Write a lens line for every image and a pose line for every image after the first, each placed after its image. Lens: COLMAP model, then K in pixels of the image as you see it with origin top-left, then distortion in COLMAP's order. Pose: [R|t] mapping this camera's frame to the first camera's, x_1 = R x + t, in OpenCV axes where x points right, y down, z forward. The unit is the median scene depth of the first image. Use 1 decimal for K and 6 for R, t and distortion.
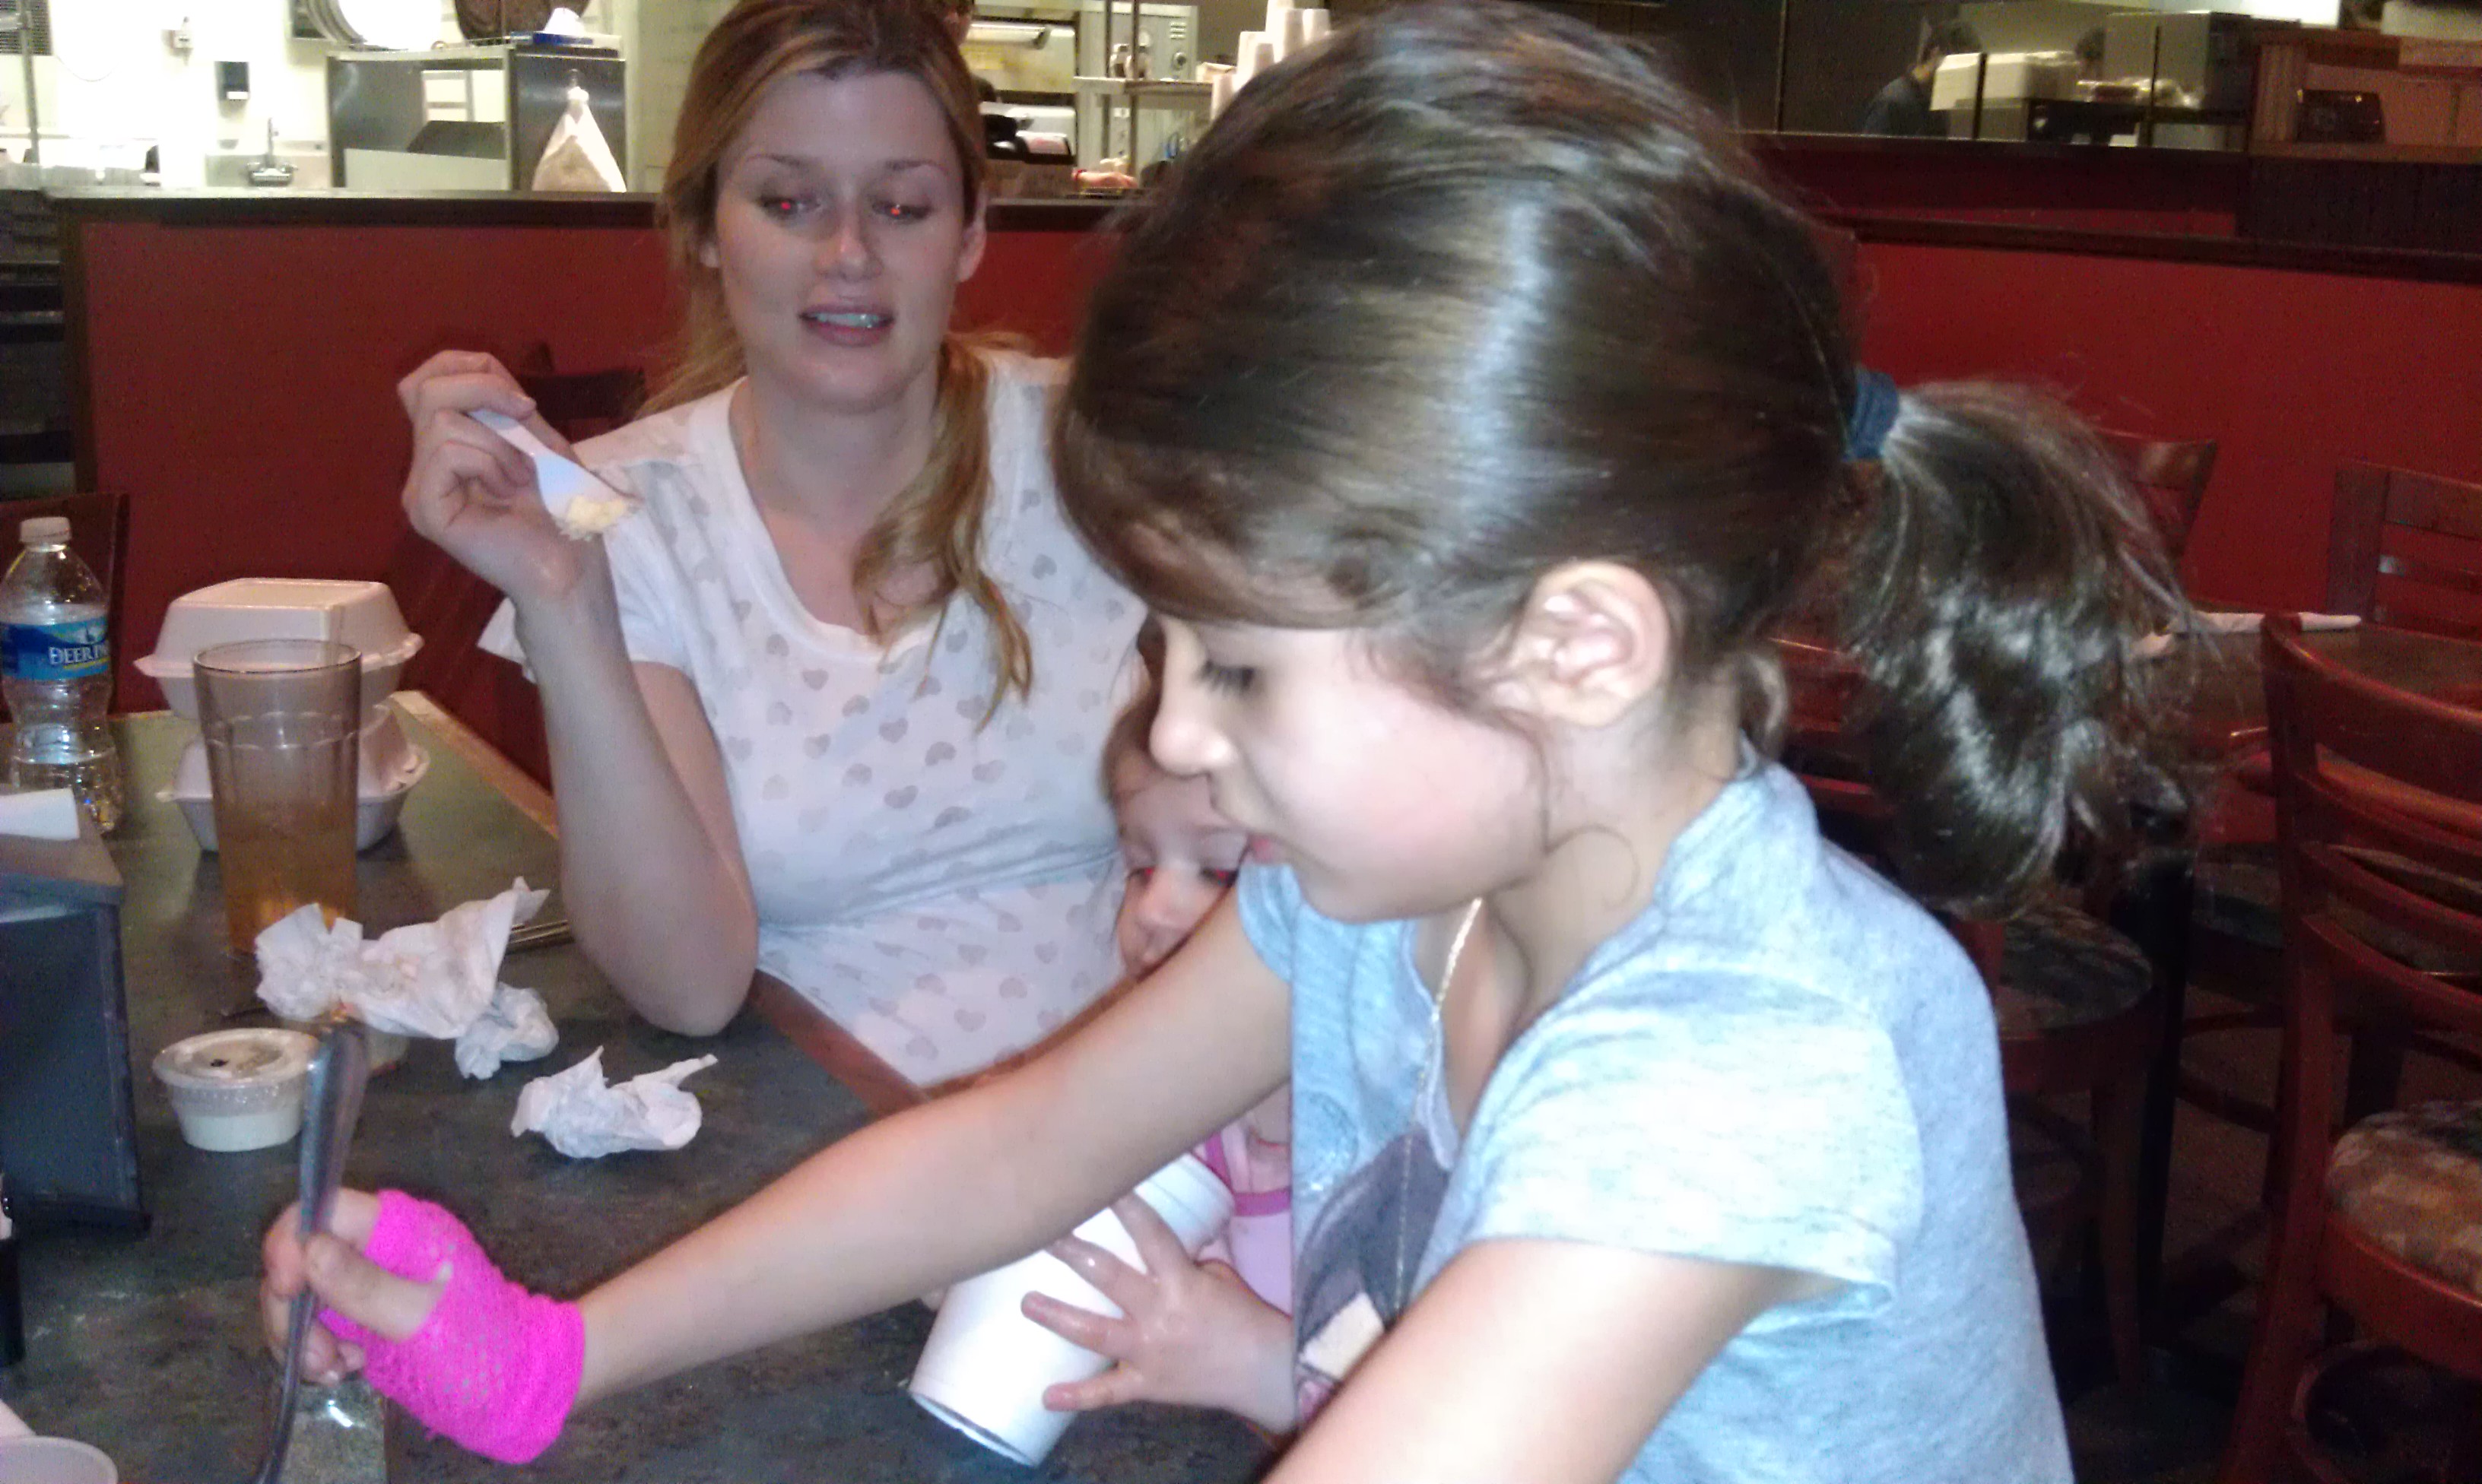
lens RADIAL K [[2500.4, 0, 1210.6], [0, 2500.4, 725.8], [0, 0, 1]] dist [-0.048064, 0.000000]
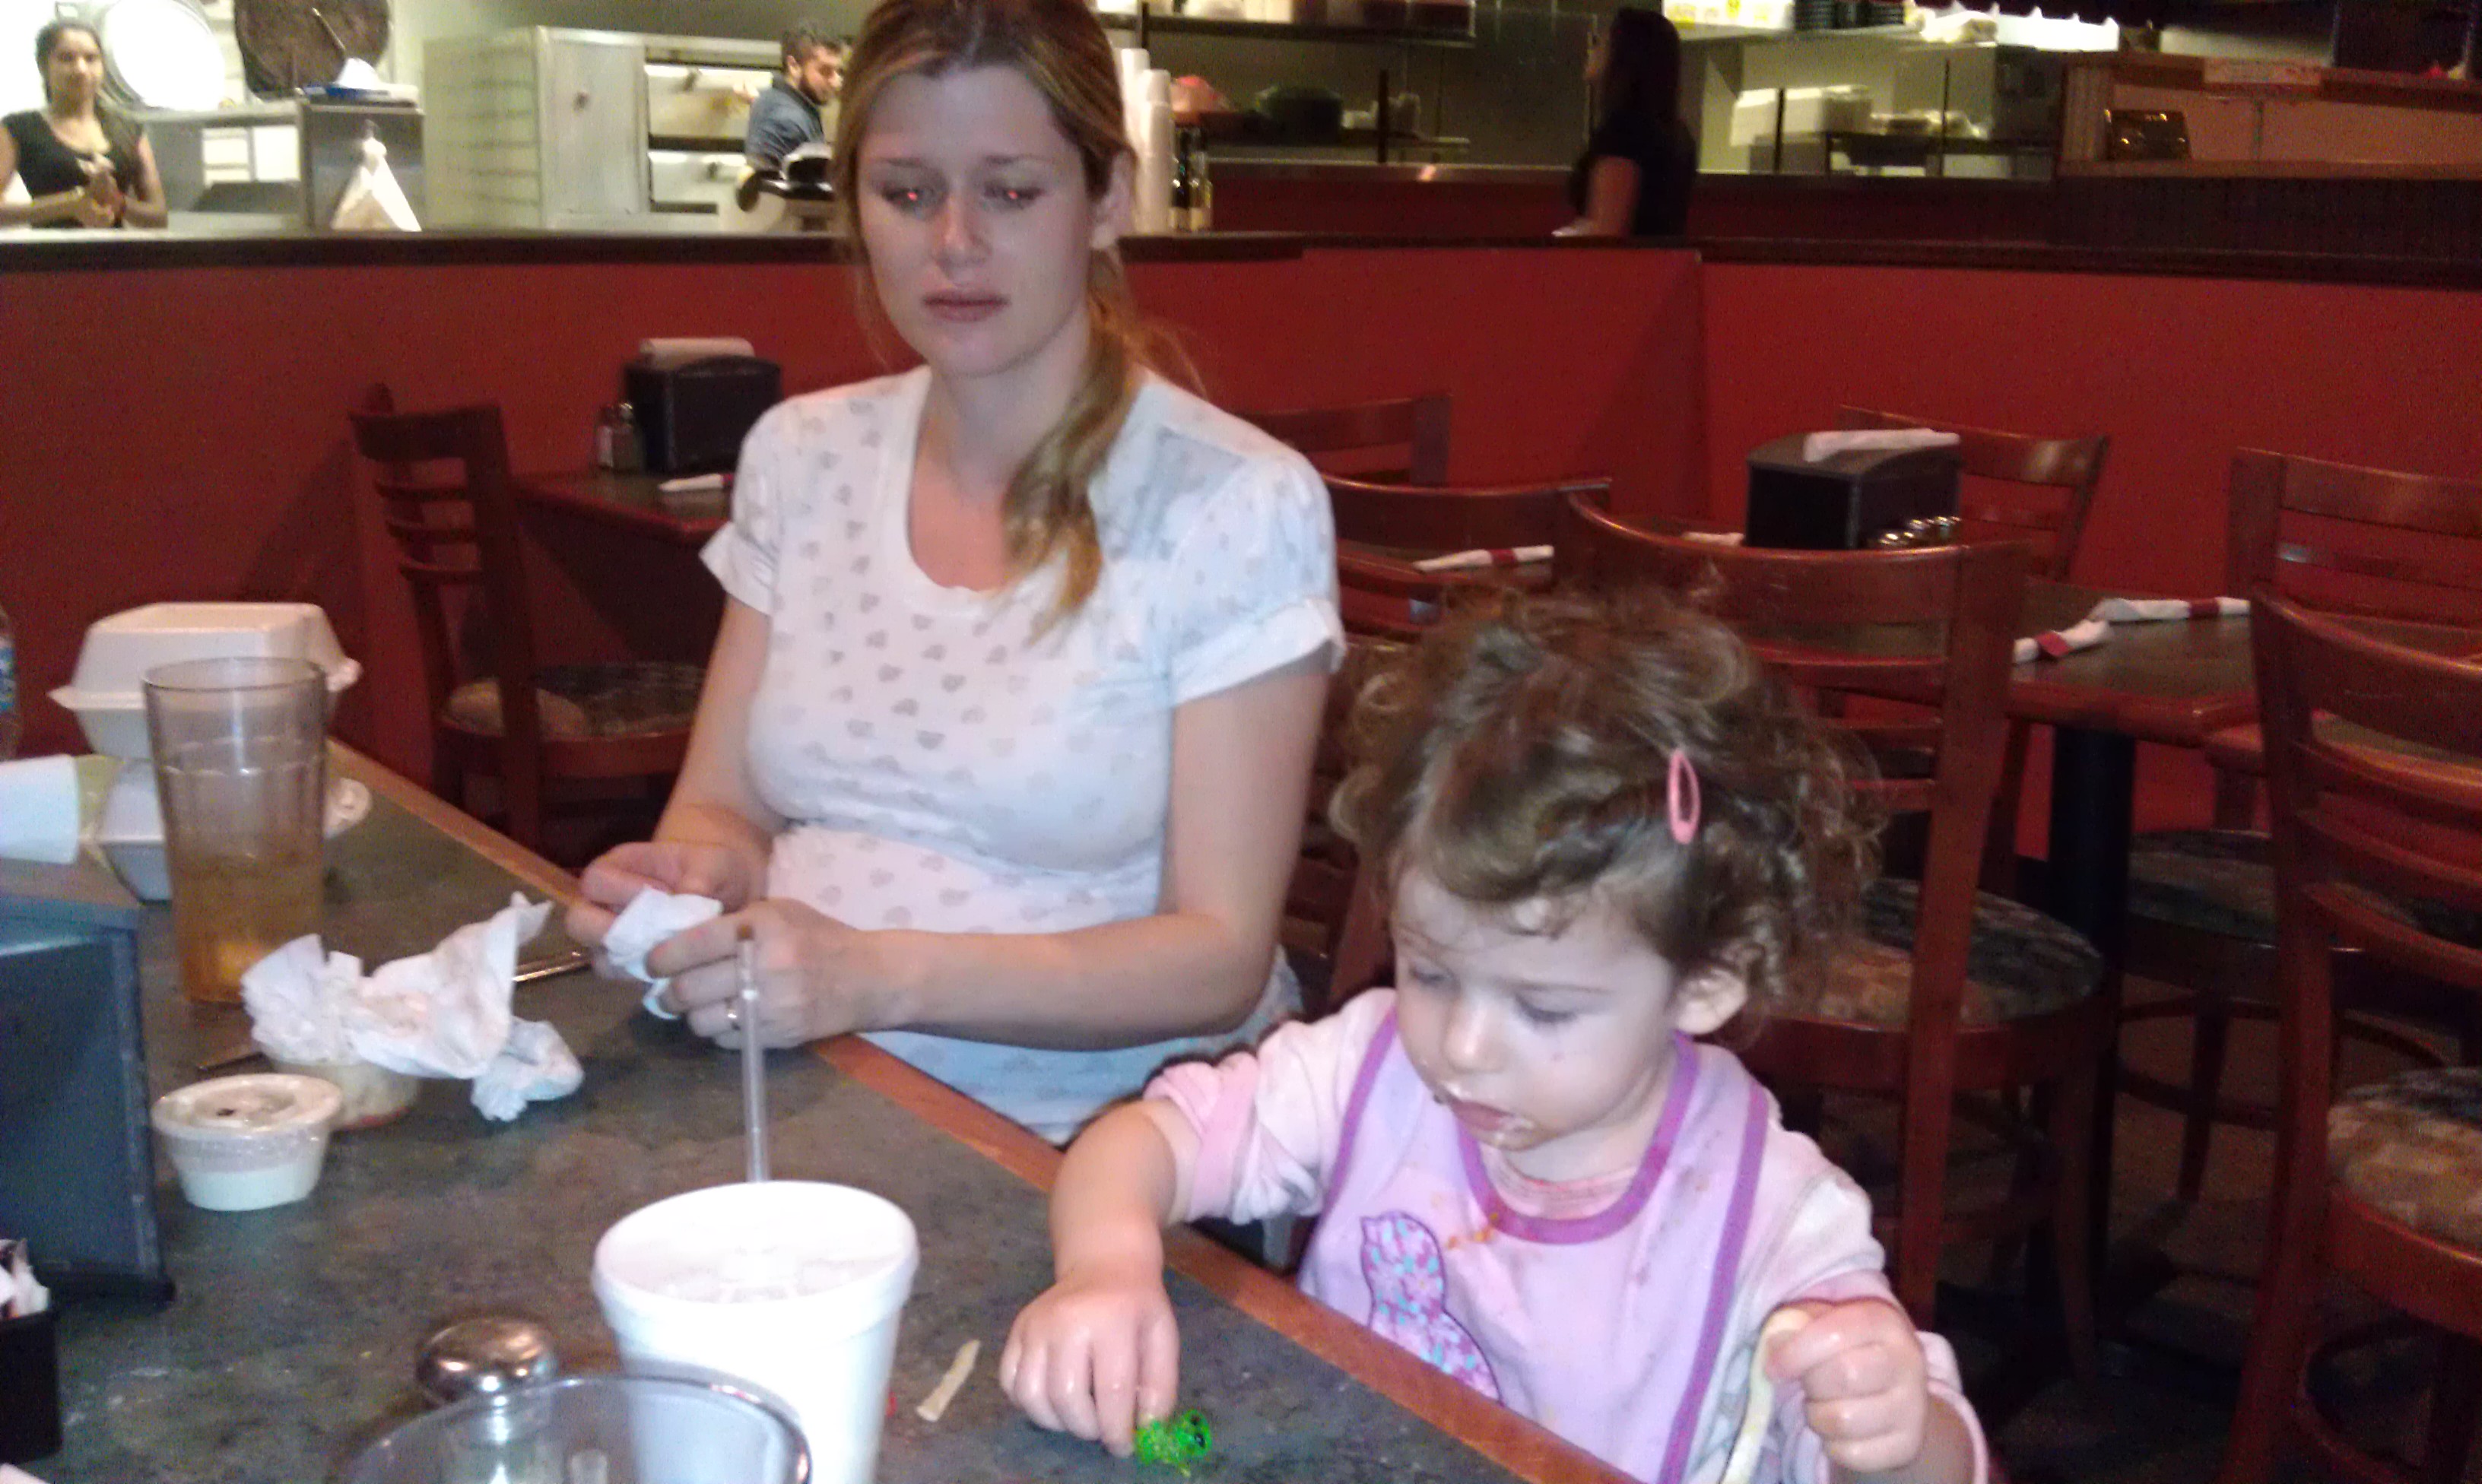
lens RADIAL K [[2500.4, 0, 1218.8], [0, 2500.4, 734.4], [0, 0, 1]] dist [-0.048064, 0.000000]
pose [[0.995581, -0.035090, 0.087109, -0.057278], [0.036853, 0.999145, -0.018713, 0.014564], [-0.086378, 0.021841, 0.996023, 0.037619]]
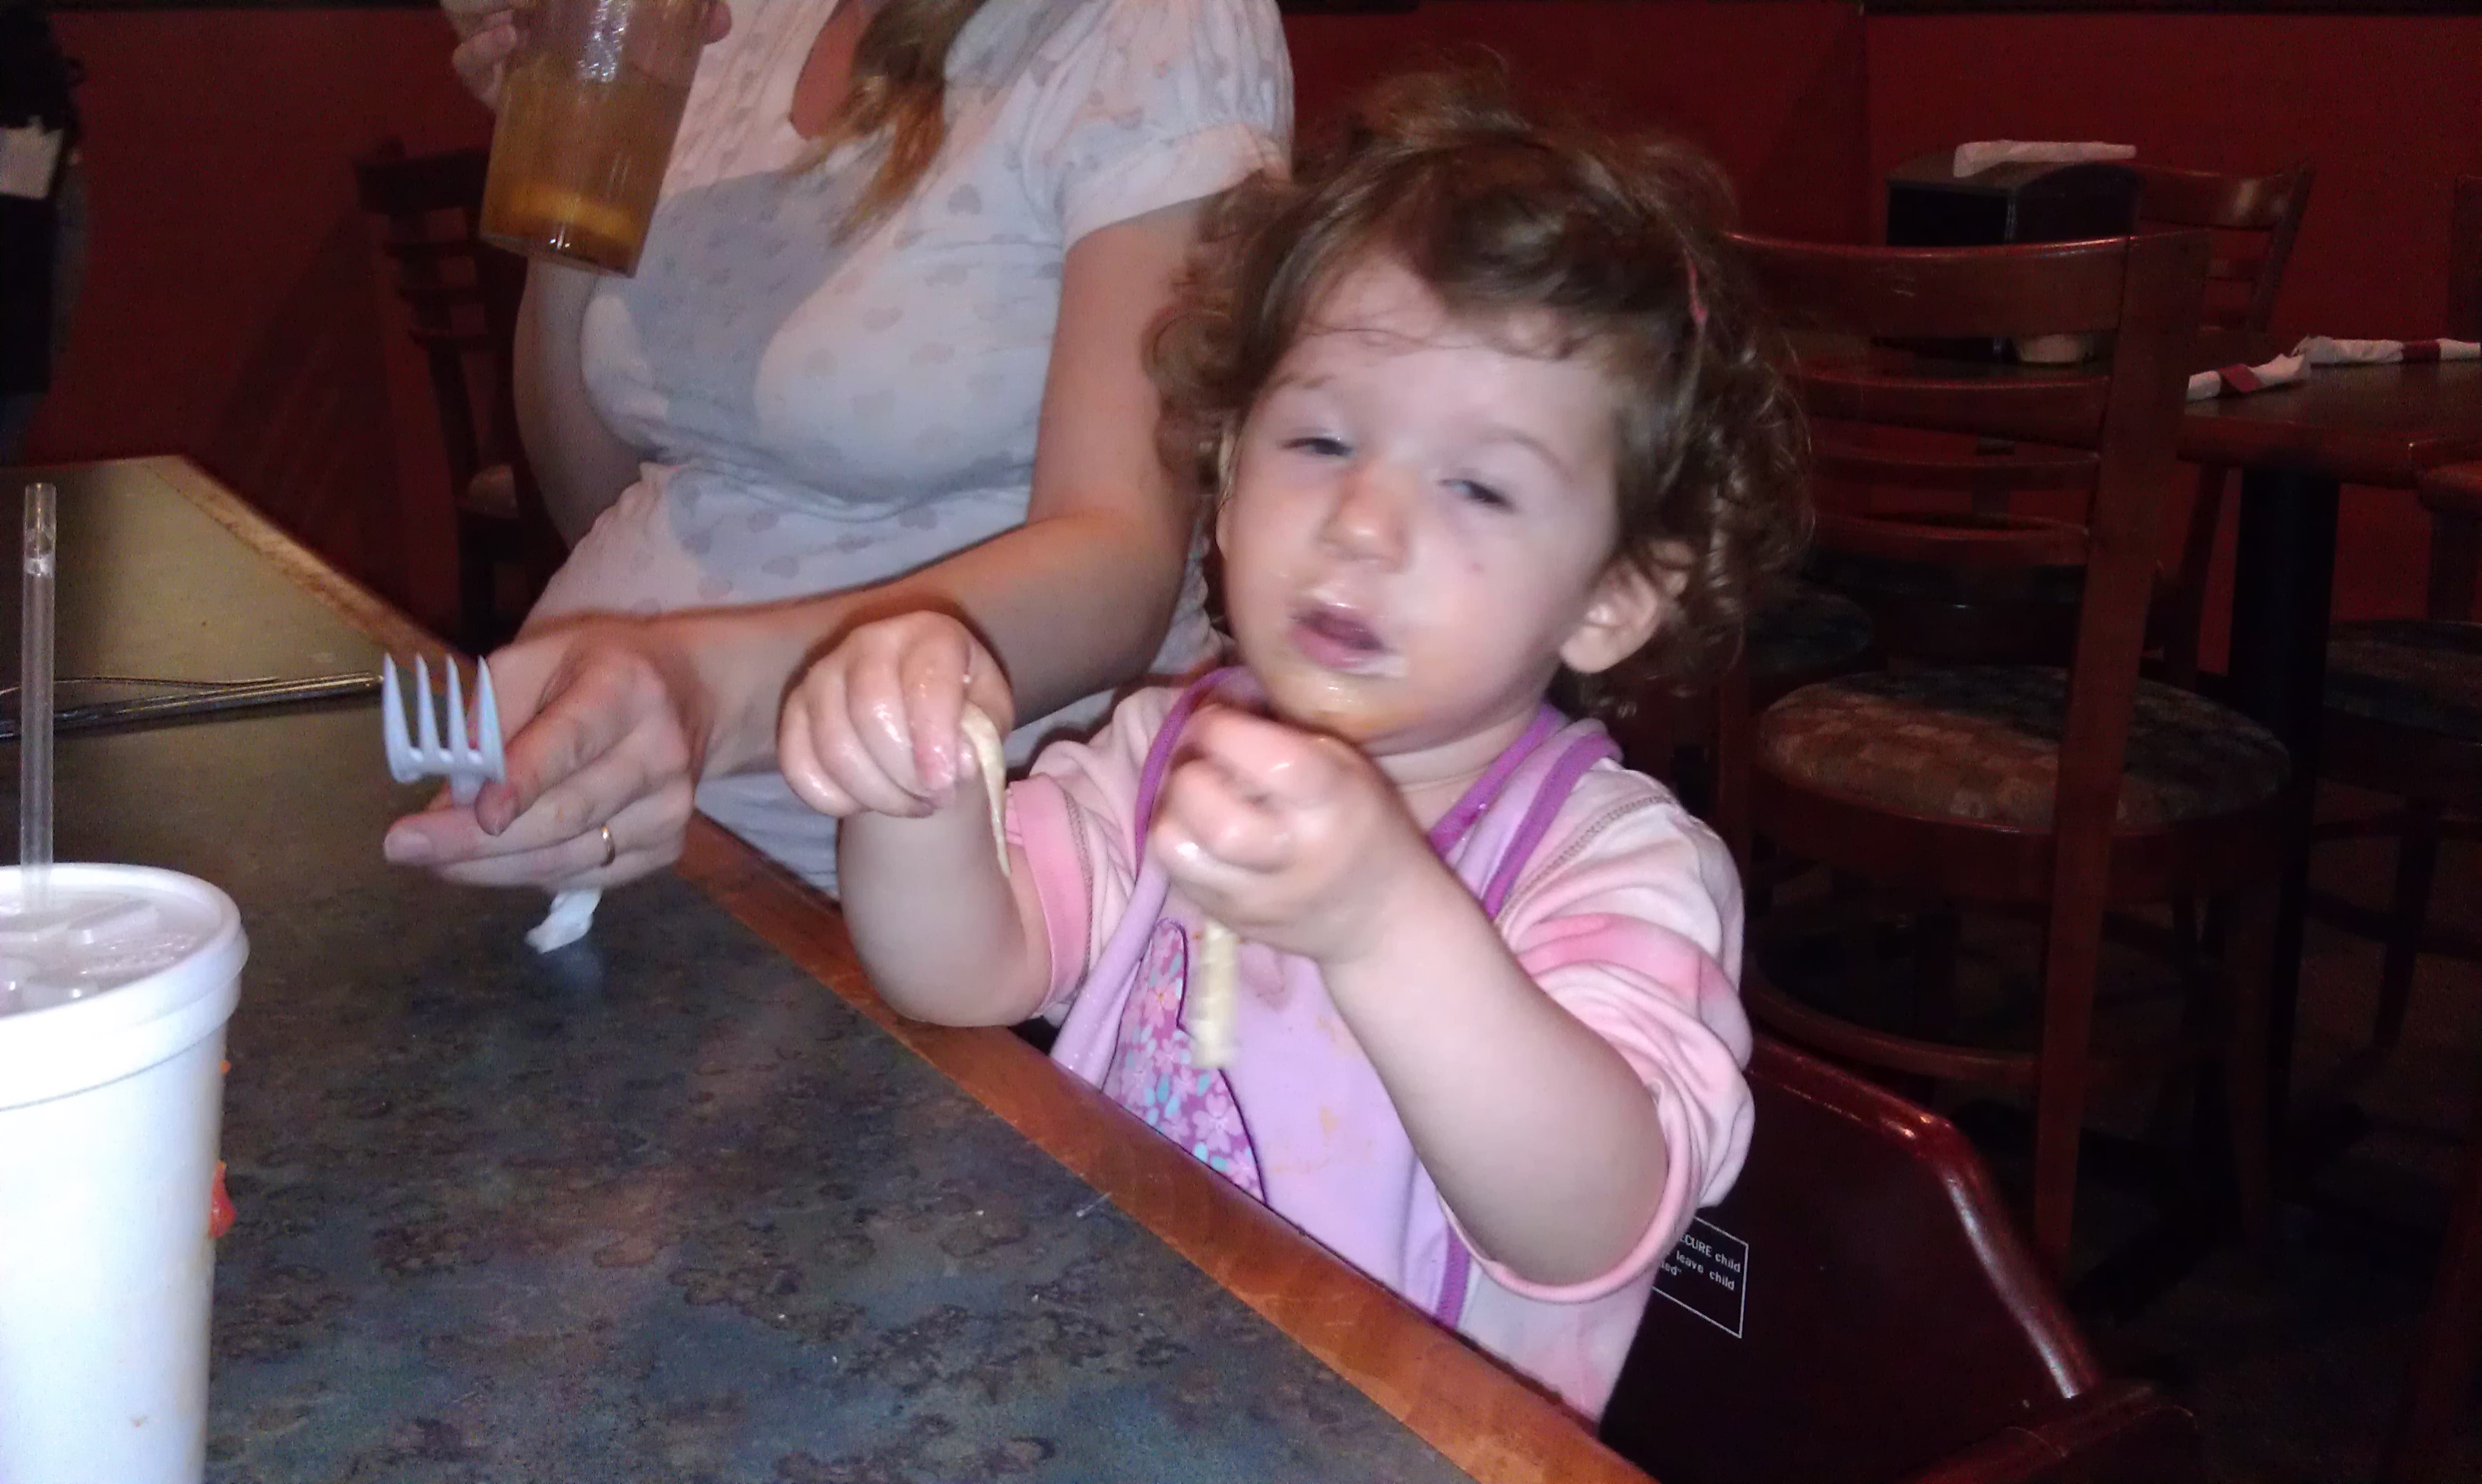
lens RADIAL K [[2500.4, 0, 1201.5], [0, 2500.4, 765.0], [0, 0, 1]] dist [-0.048064, 0.000000]
pose [[0.999425, -0.033076, 0.007451, 0.002900], [0.032682, 0.998314, 0.047970, 0.050212], [-0.009025, -0.047699, 0.998821, 0.163653]]
